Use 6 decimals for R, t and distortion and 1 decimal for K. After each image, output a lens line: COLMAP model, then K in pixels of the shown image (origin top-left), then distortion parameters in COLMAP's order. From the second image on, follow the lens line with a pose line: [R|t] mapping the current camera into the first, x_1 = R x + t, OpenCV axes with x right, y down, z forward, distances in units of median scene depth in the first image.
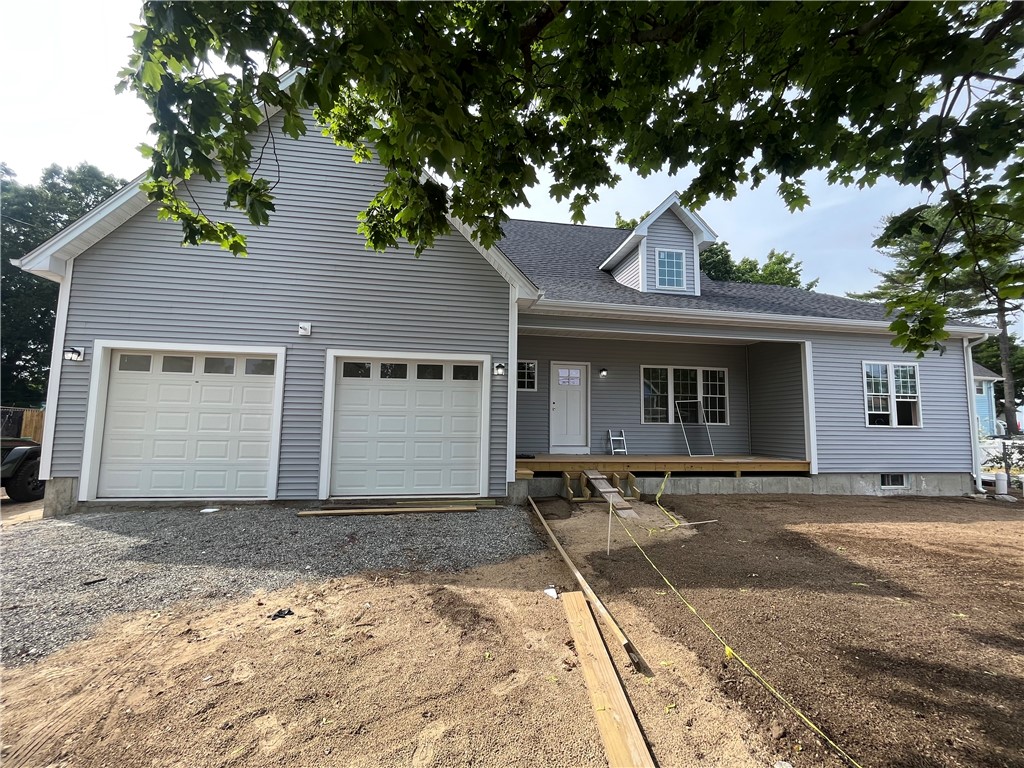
lens RADIAL K [[416.2, 0, 506.1], [0, 416.2, 388.3], [0, 0, 1]] dist [0.000257, -0.001174]
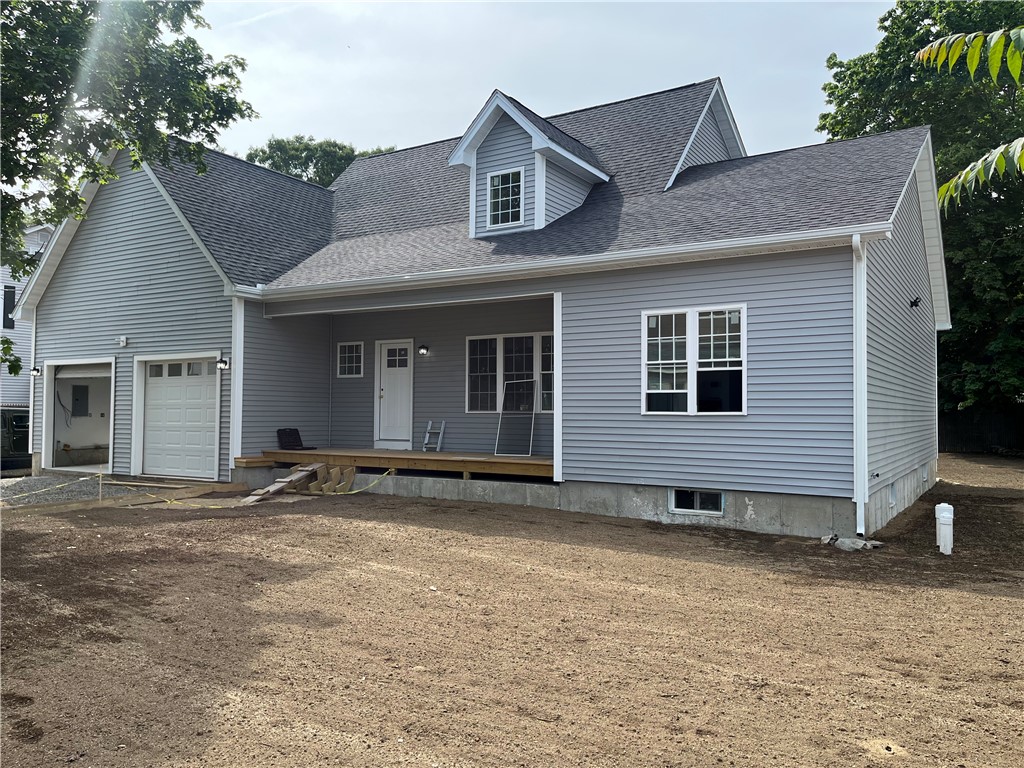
lens RADIAL K [[780.8, 0, 537.2], [0, 780.8, 390.1], [0, 0, 1]] dist [0.057193, -0.066781]
pose [[0.765840, -0.028245, -0.642411, 1.500306], [0.061241, 0.997697, 0.029142, 0.009849], [0.640108, -0.061660, 0.765806, -0.028686]]
